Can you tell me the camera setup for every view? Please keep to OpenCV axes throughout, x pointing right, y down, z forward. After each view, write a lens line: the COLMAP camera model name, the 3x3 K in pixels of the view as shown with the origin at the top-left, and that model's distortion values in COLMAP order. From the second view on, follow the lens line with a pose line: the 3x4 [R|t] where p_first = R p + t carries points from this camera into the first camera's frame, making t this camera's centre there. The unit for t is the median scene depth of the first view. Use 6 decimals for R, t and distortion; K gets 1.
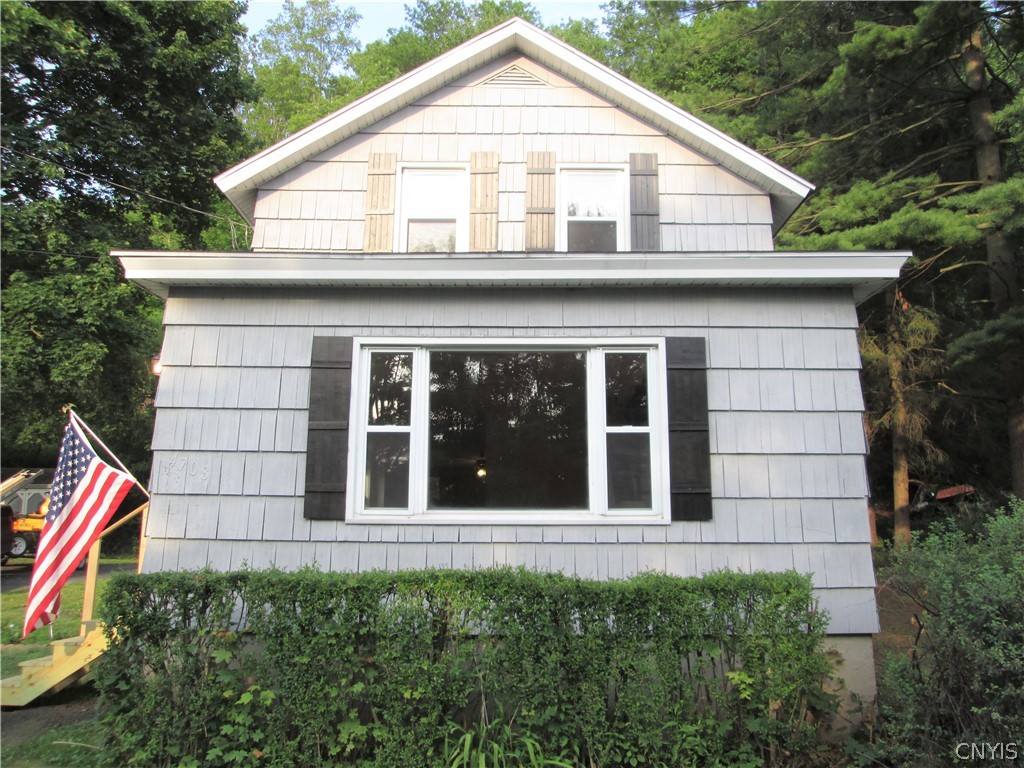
lens RADIAL K [[834.6, 0, 510.5], [0, 834.6, 380.7], [0, 0, 1]] dist [-0.047383, 0.022622]
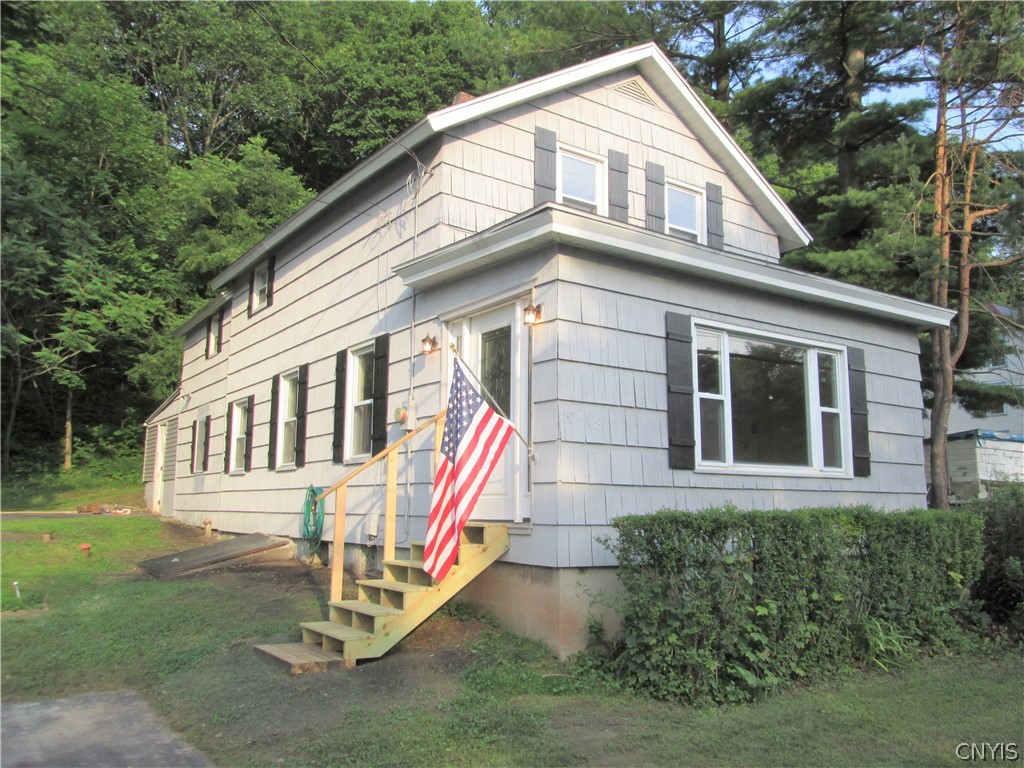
lens RADIAL K [[834.6, 0, 508.6], [0, 834.6, 384.4], [0, 0, 1]] dist [-0.047383, 0.022622]
pose [[0.820961, 0.085821, 0.564497, -1.074355], [-0.117777, 0.992832, 0.020344, 0.050670], [-0.558705, -0.083187, 0.825184, 0.162716]]
